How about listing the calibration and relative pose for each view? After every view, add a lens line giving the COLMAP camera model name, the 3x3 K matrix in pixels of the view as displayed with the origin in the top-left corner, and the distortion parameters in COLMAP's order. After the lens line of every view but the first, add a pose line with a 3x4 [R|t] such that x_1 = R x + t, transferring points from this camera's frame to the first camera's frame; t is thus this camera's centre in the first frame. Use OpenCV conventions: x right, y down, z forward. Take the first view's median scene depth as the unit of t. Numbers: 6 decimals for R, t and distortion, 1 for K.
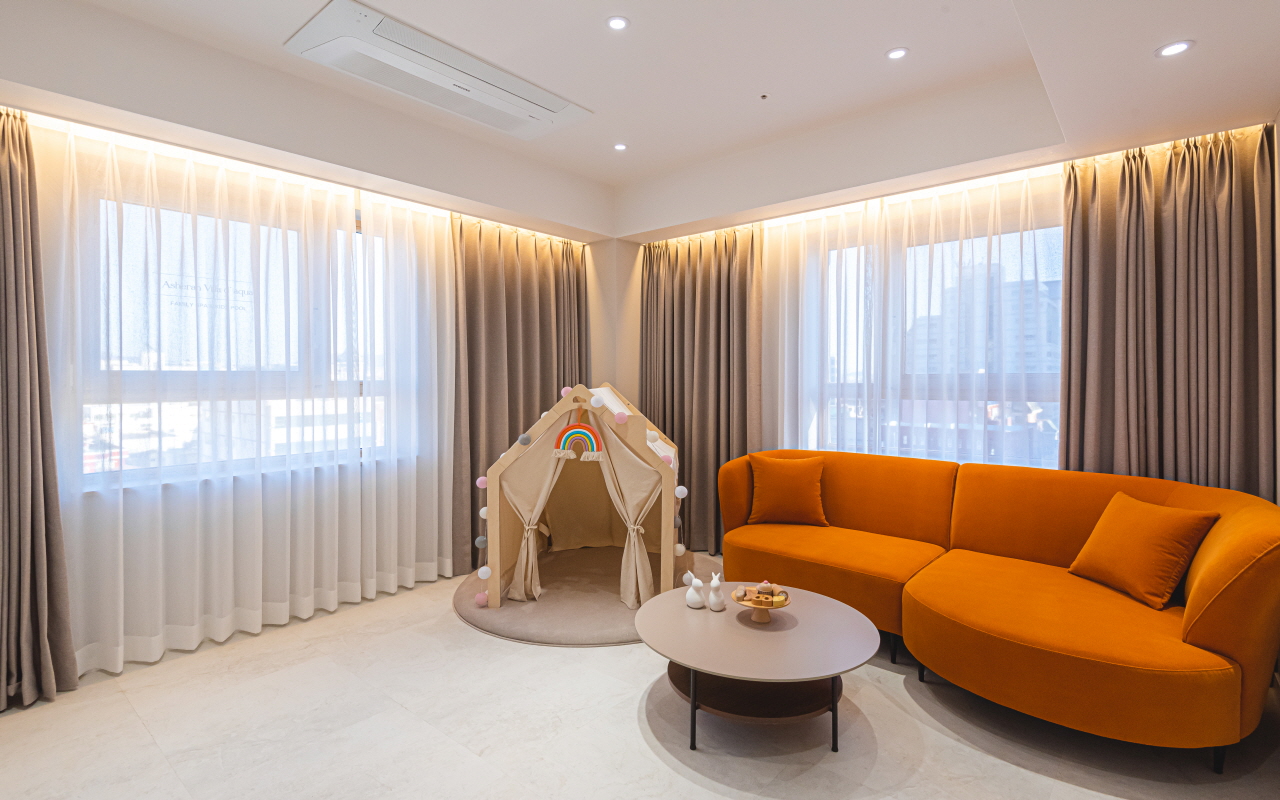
lens RADIAL K [[606.6, 0, 635.7], [0, 606.6, 365.6], [0, 0, 1]] dist [0.001461, -0.000702]
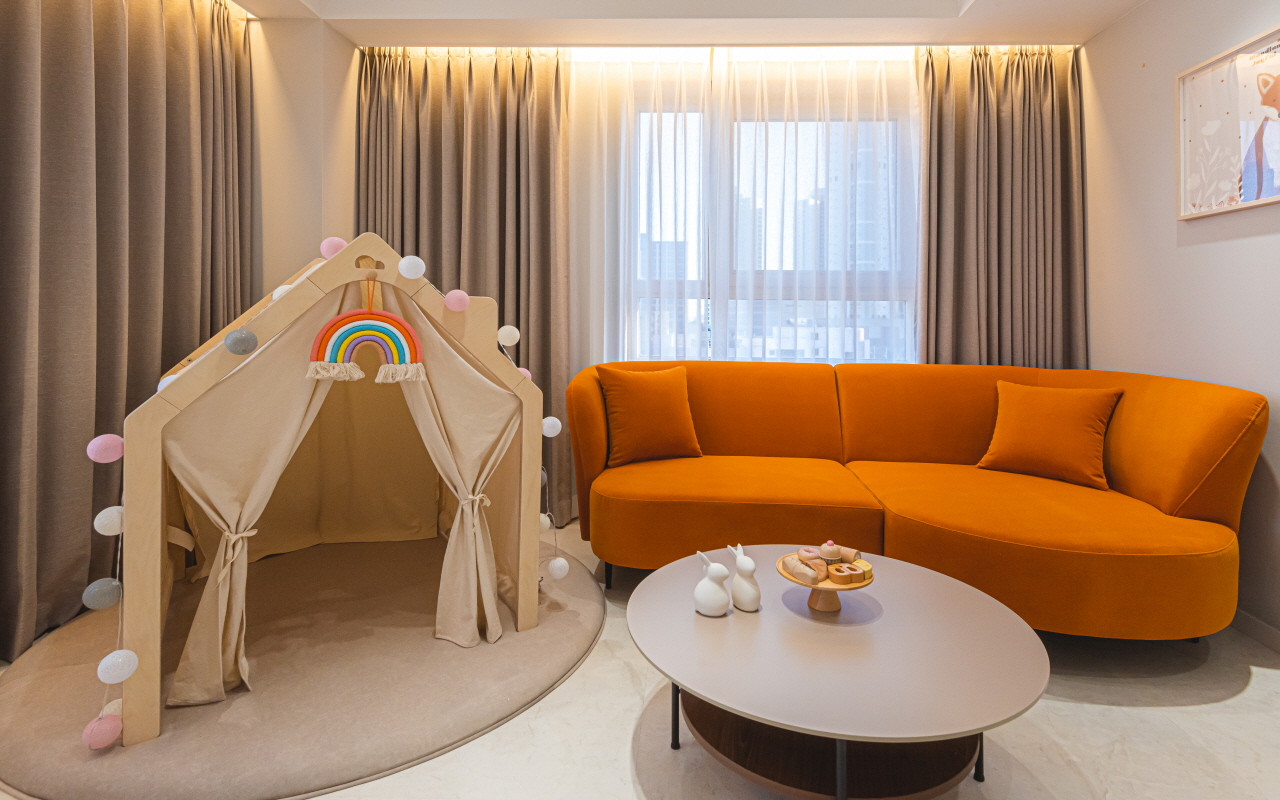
lens RADIAL K [[643.1, 0, 640.6], [0, 643.1, 316.6], [0, 0, 1]] dist [0.016613, -0.009268]
pose [[0.778562, 0.019332, 0.627270, -0.253025], [-0.028053, 0.999598, 0.004012, 0.092839], [-0.626940, -0.020720, 0.778792, 0.441610]]
